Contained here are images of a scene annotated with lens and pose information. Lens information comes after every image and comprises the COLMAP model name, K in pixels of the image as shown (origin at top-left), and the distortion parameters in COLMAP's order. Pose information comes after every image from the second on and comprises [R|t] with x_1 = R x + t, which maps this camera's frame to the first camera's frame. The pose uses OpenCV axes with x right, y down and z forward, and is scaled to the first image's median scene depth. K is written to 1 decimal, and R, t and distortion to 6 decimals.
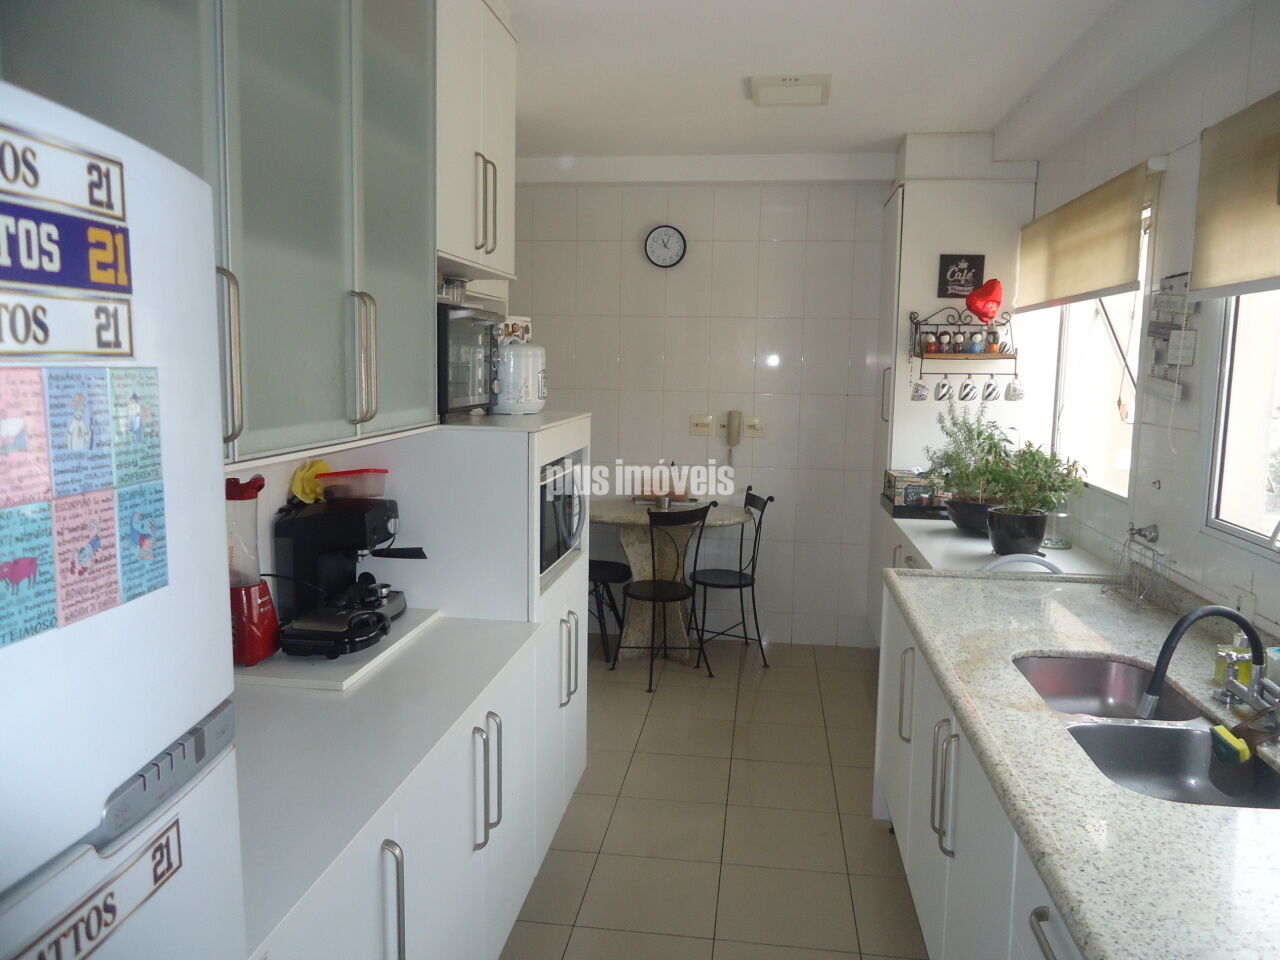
lens RADIAL K [[941.0, 0, 633.0], [0, 941.0, 472.2], [0, 0, 1]] dist [-0.003735, 0.006170]
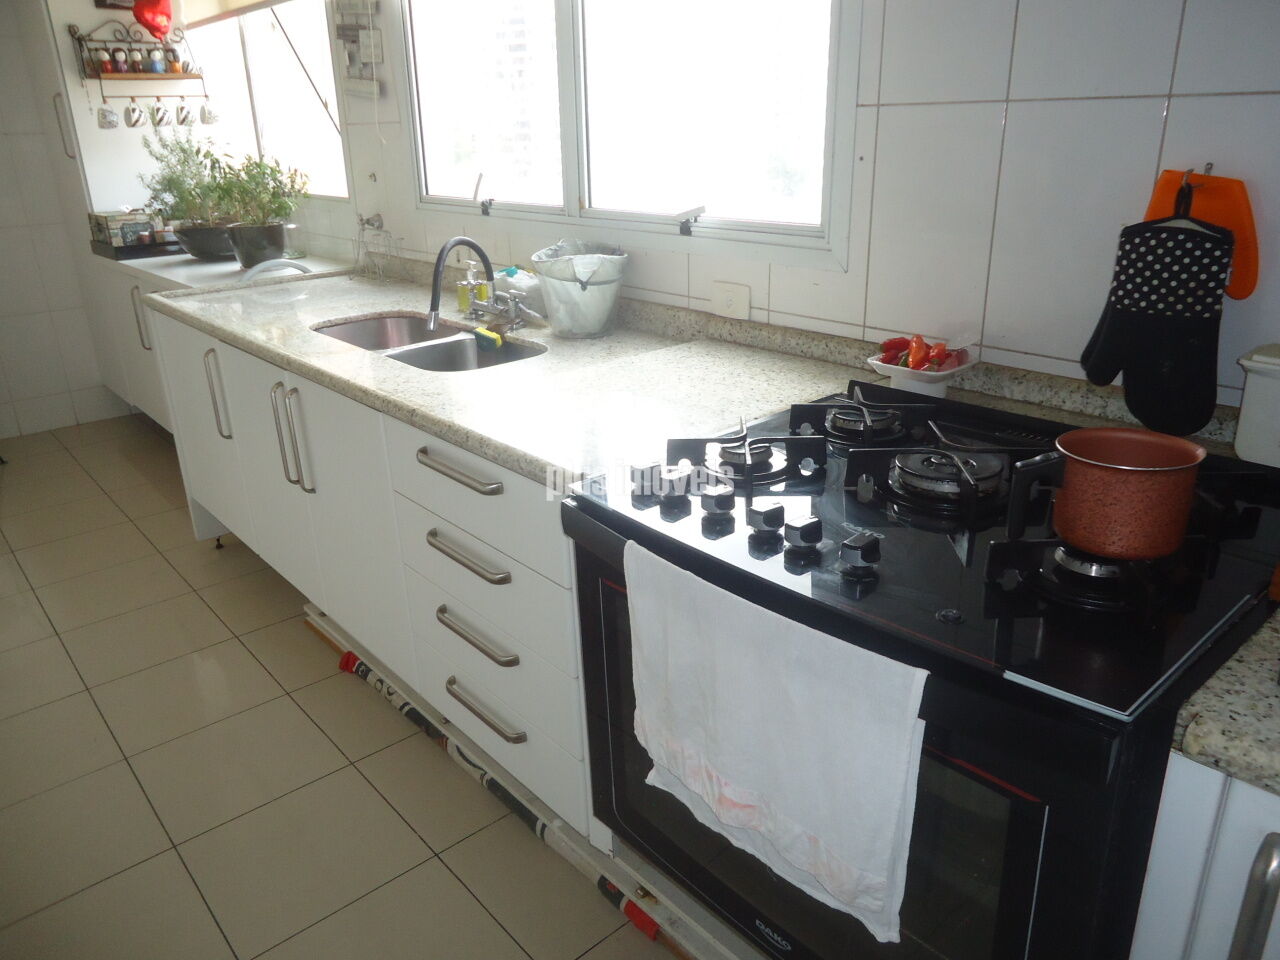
lens RADIAL K [[947.6, 0, 640.0], [0, 947.6, 480.0], [0, 0, 1]] dist [0.001487, 0.007249]
pose [[0.662919, -0.293690, 0.688684, -0.172674], [0.123305, 0.950116, 0.286487, 0.090019], [-0.738468, -0.105000, 0.666063, -0.076931]]
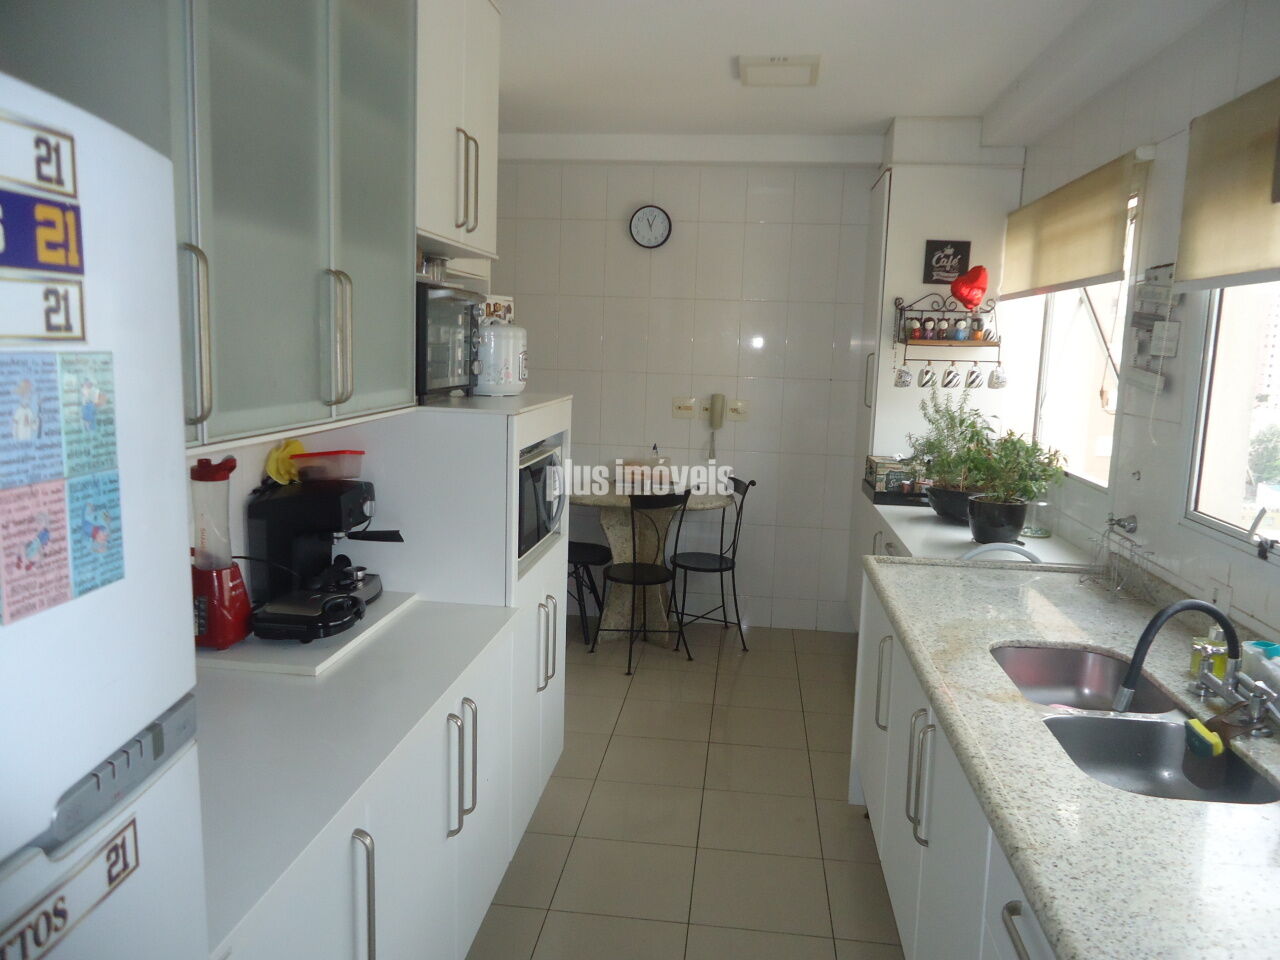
lens RADIAL K [[941.0, 0, 633.0], [0, 941.0, 472.2], [0, 0, 1]] dist [-0.003735, 0.006170]
pose [[0.999751, 0.013016, 0.018143, 0.002963], [-0.013405, 0.999680, 0.021437, -0.005693], [-0.017859, -0.021675, 0.999606, 0.010378]]
